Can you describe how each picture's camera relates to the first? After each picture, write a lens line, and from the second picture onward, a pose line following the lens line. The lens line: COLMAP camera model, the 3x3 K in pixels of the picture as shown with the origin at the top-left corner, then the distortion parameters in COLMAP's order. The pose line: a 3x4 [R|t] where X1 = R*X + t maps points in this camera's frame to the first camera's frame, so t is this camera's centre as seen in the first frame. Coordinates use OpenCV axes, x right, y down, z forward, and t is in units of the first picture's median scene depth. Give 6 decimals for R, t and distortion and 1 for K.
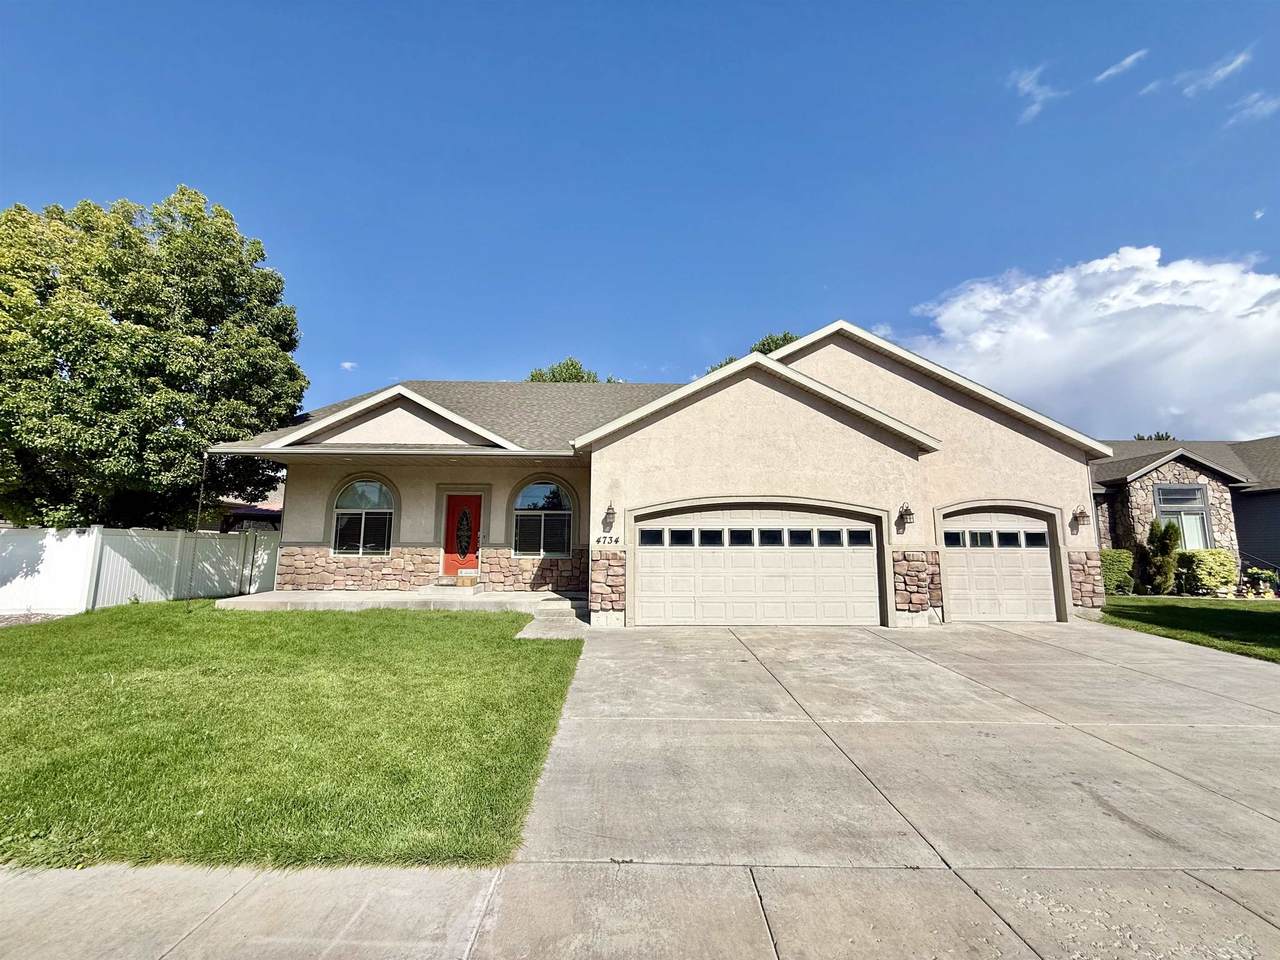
lens RADIAL K [[510.9, 0, 642.0], [0, 510.9, 476.8], [0, 0, 1]] dist [0.003157, 0.000366]
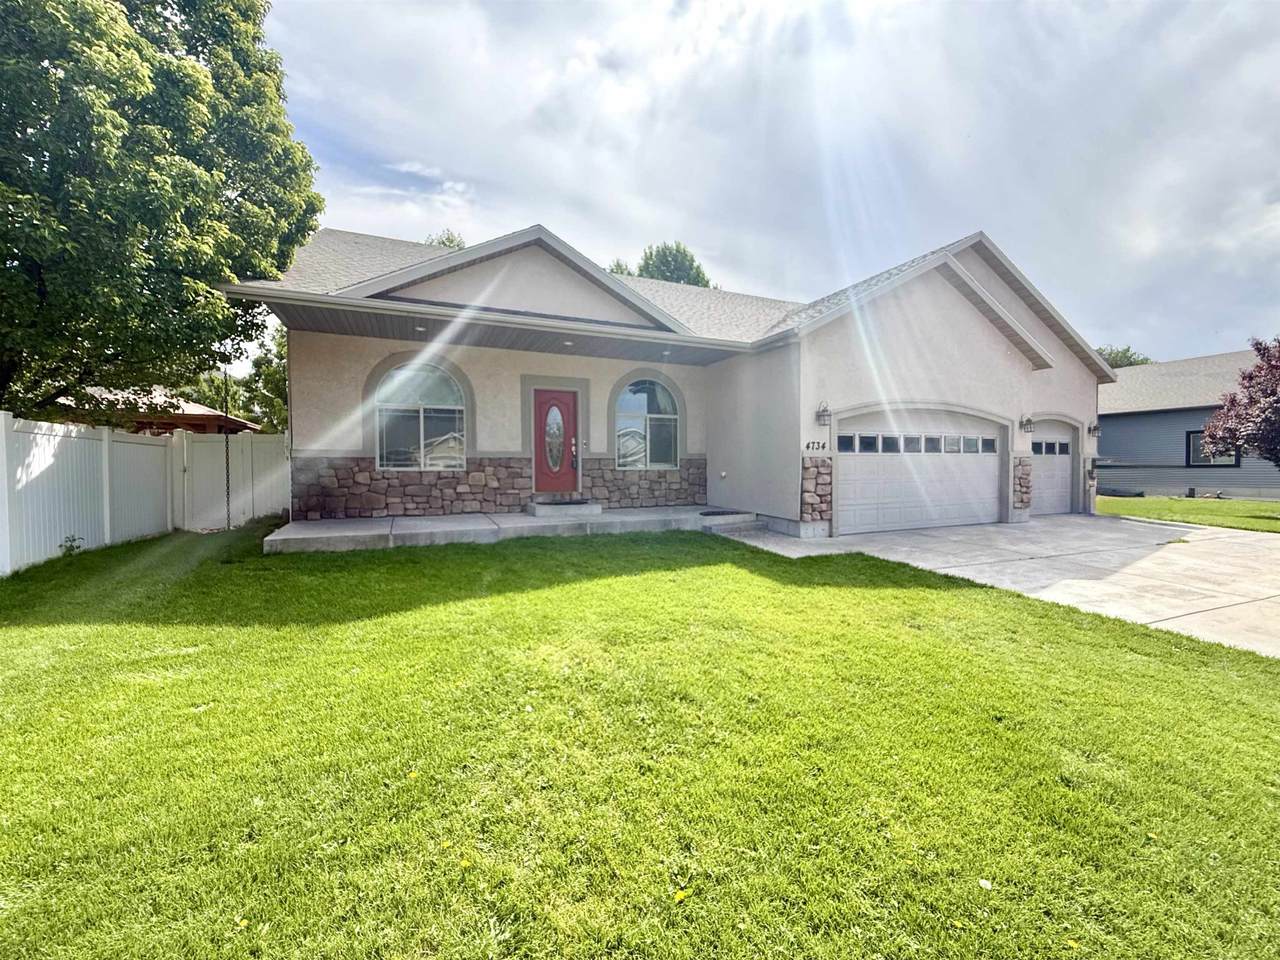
lens RADIAL K [[510.9, 0, 639.7], [0, 510.9, 477.8], [0, 0, 1]] dist [0.003157, 0.000366]
pose [[0.925053, -0.018978, 0.379363, -0.681814], [-0.042822, 0.987174, 0.153801, 0.053229], [-0.377416, -0.158519, 0.912376, 0.280116]]
